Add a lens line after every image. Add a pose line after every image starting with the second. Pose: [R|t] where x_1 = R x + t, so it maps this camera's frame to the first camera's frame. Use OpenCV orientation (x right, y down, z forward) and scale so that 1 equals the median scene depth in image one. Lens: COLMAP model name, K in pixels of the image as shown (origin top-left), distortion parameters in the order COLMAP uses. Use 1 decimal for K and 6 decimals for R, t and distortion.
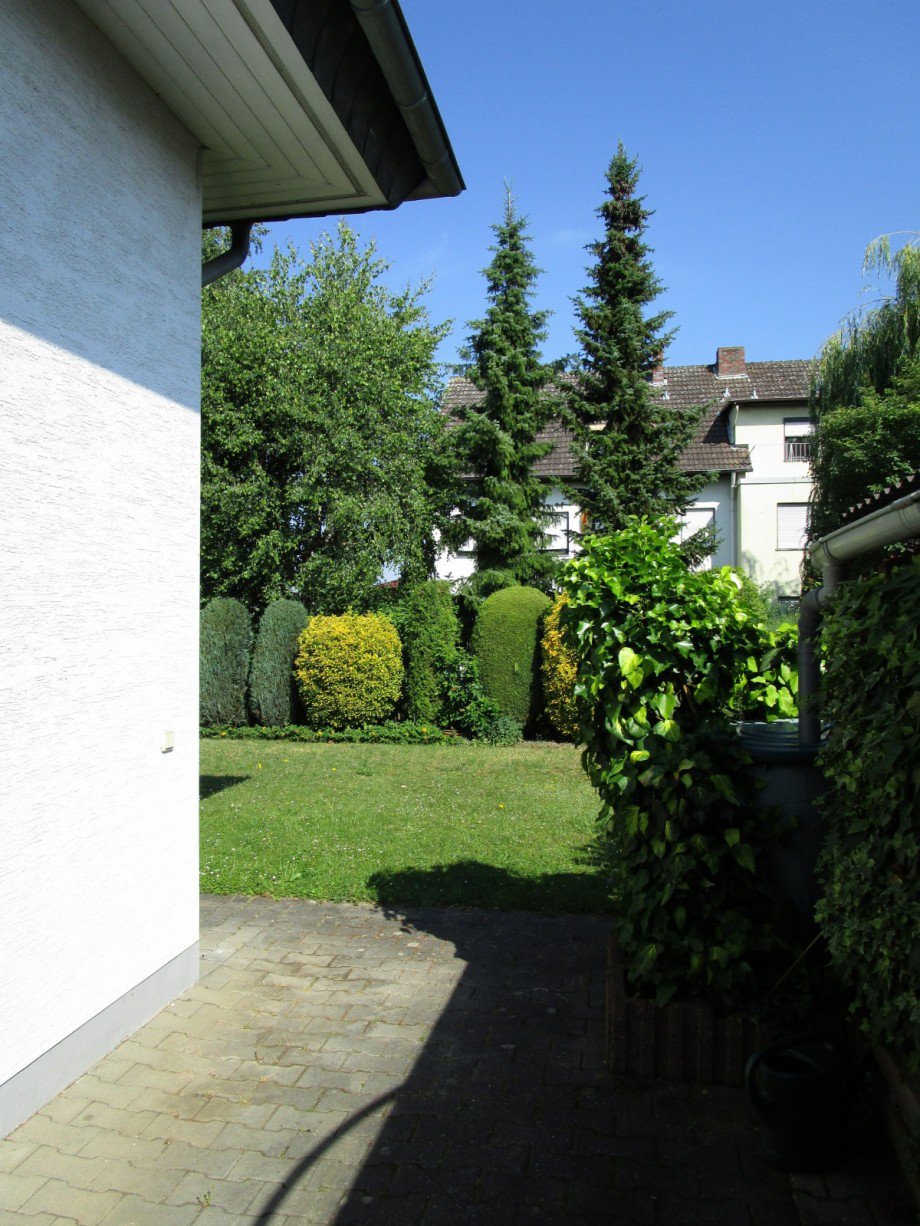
lens RADIAL K [[868.0, 0, 460.0], [0, 868.0, 613.0], [0, 0, 1]] dist [-0.016779, -0.007063]
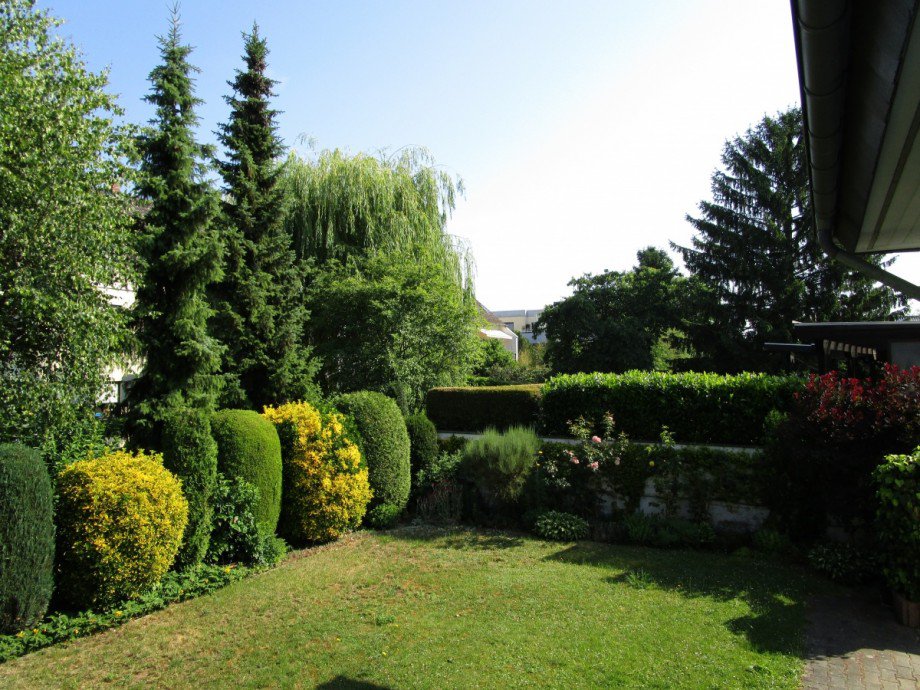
lens RADIAL K [[651.4, 0, 460.0], [0, 651.4, 345.0], [0, 0, 1]] dist [-0.016779, -0.007063]
pose [[0.316350, 0.038403, 0.947865, -0.617049], [-0.013325, 0.999262, -0.036038, -0.086727], [-0.948549, -0.001229, 0.316628, 0.509824]]
